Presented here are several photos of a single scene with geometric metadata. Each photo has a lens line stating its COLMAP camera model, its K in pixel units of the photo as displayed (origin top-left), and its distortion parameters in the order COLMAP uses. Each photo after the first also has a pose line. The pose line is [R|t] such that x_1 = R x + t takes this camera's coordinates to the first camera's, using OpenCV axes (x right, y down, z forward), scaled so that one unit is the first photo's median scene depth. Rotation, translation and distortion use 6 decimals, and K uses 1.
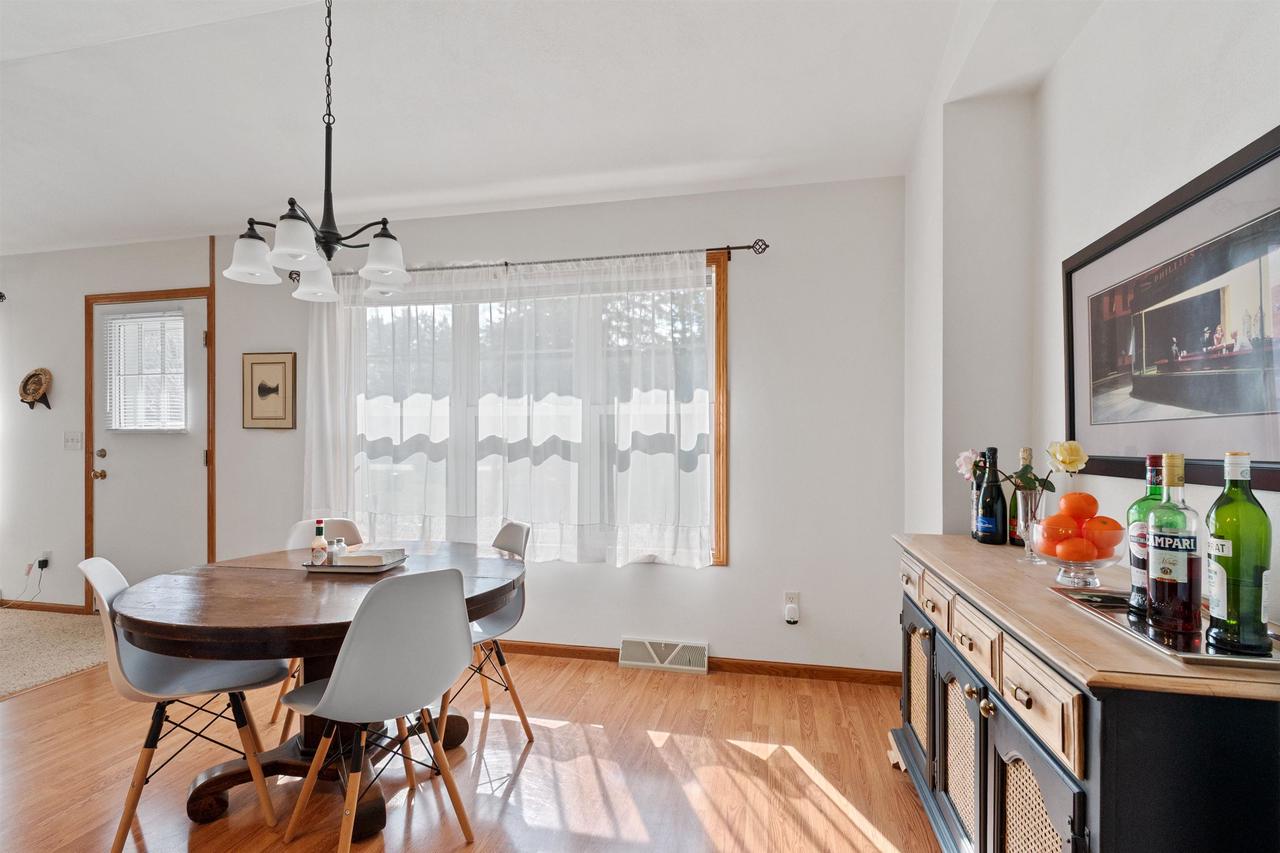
lens RADIAL K [[584.7, 0, 645.2], [0, 584.7, 433.7], [0, 0, 1]] dist [-0.002103, -0.000101]
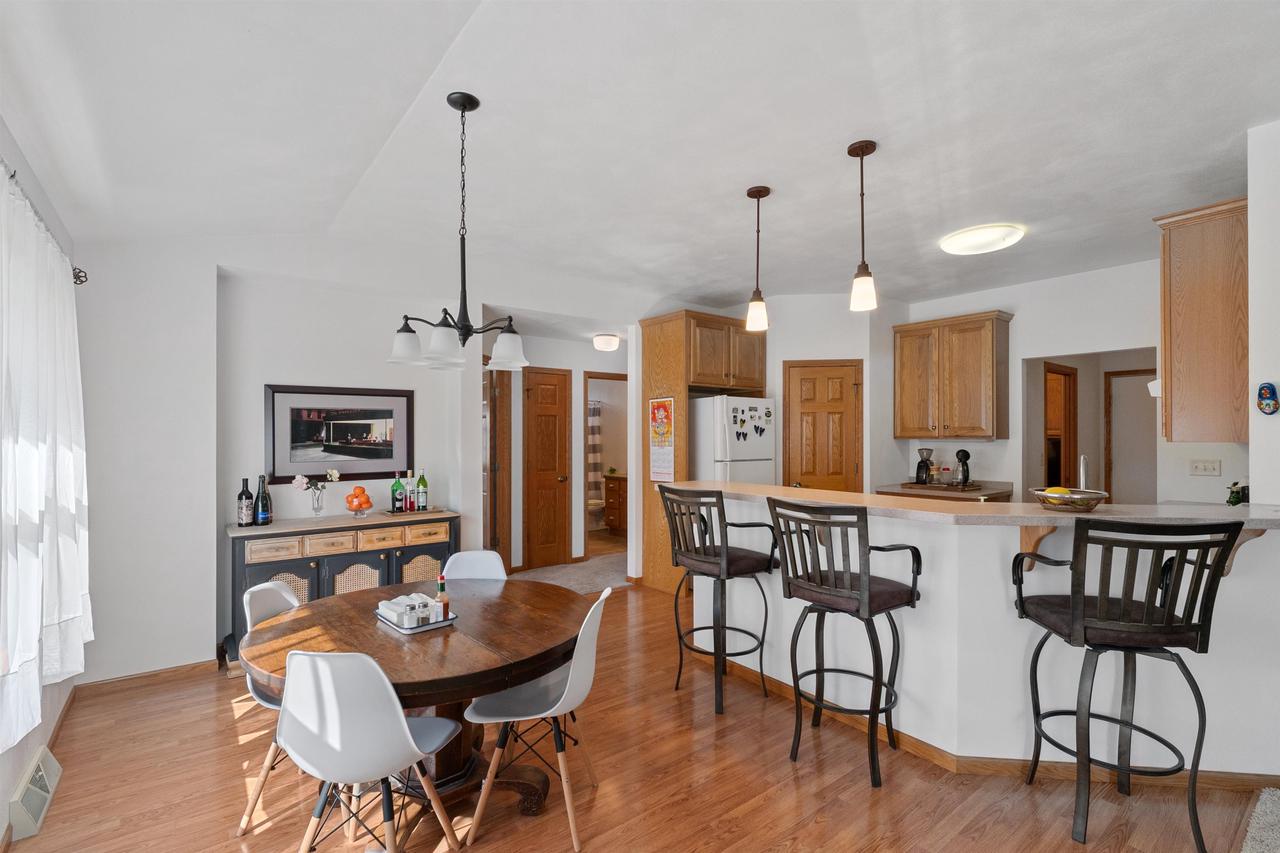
lens RADIAL K [[584.7, 0, 637.9], [0, 584.7, 432.3], [0, 0, 1]] dist [-0.002103, -0.000101]
pose [[-0.767631, 0.003863, 0.640880, -1.850330], [-0.005402, 0.999907, -0.012498, -0.117053], [-0.640869, -0.013056, -0.767539, 1.964001]]
